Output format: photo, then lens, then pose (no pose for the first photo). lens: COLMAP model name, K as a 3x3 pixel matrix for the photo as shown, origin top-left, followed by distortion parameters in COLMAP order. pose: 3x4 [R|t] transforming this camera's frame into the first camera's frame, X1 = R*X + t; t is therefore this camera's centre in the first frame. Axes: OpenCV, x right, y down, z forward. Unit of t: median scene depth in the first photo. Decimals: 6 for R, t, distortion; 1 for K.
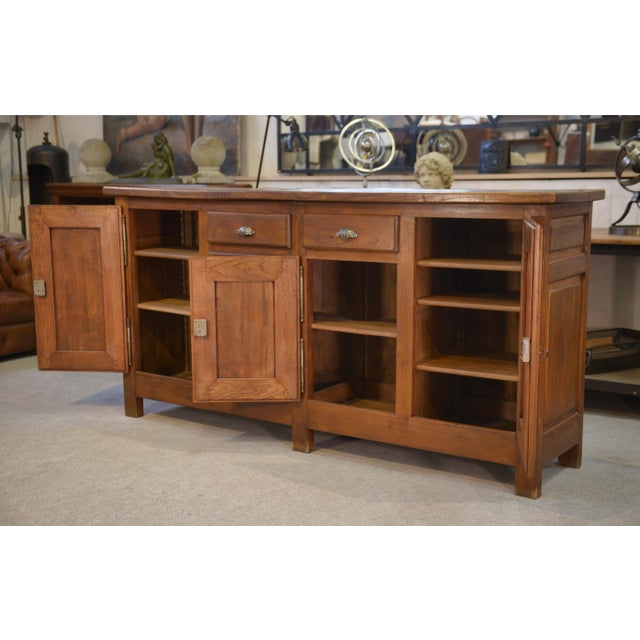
lens RADIAL K [[940.2, 0, 335.1], [0, 940.2, 337.4], [0, 0, 1]] dist [0.107351, 0.030340]
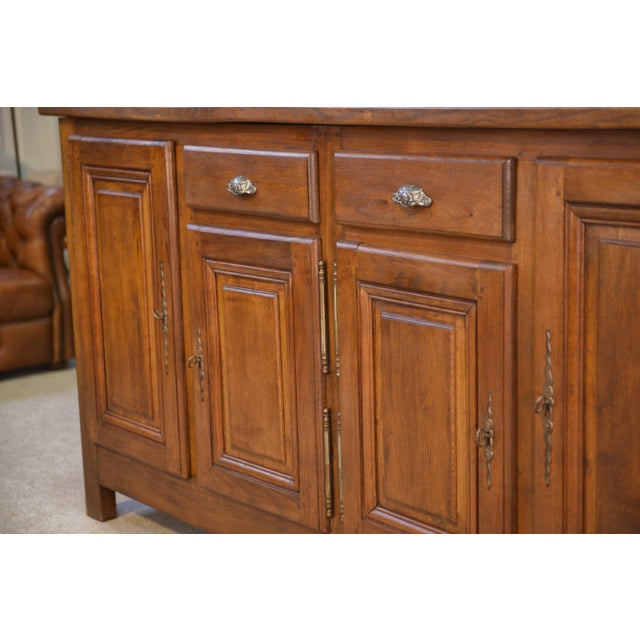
lens RADIAL K [[1318.8, 0, 298.8], [0, 1318.8, 321.9], [0, 0, 1]] dist [0.143060, -0.415131]
pose [[0.955529, 0.027420, -0.293620, 0.106378], [-0.020677, 0.999447, 0.026044, -0.046332], [0.294171, -0.018815, 0.955568, 0.264892]]
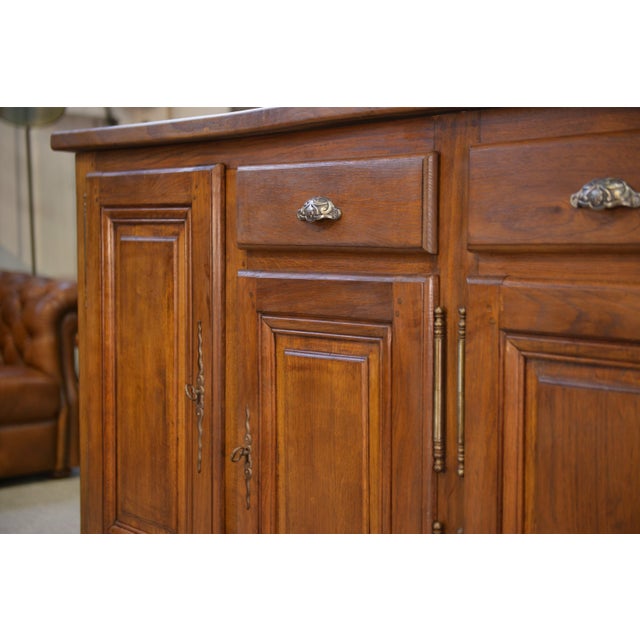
lens RADIAL K [[1115.6, 0, 320.0], [0, 1115.6, 320.0], [0, 0, 1]] dist [0.138280, -0.072982]
pose [[0.964820, 0.023632, -0.261848, 0.013745], [-0.050668, 0.993995, -0.096988, -0.022673], [0.257984, 0.106843, 0.960223, 0.454334]]
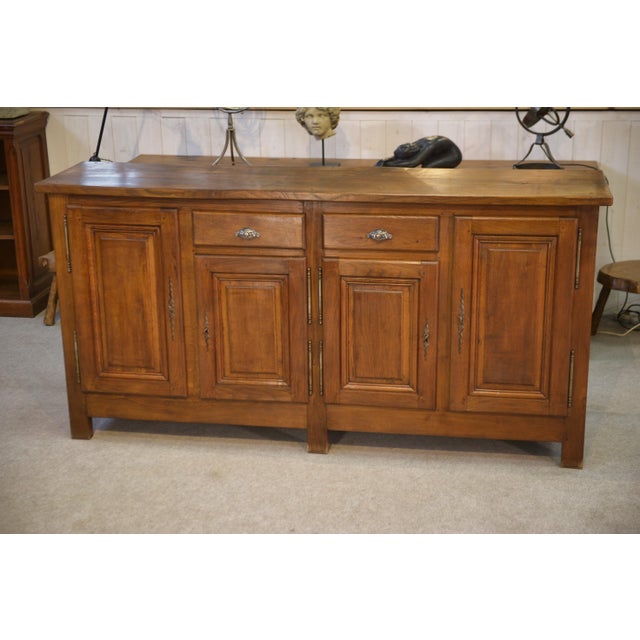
lens RADIAL K [[1115.6, 0, 320.0], [0, 1115.6, 320.0], [0, 0, 1]] dist [0.138280, -0.072982]
pose [[0.908108, -0.140871, 0.394329, -0.361009], [0.083662, 0.983764, 0.158774, -0.150164], [-0.410293, -0.111193, 0.905149, -0.016105]]
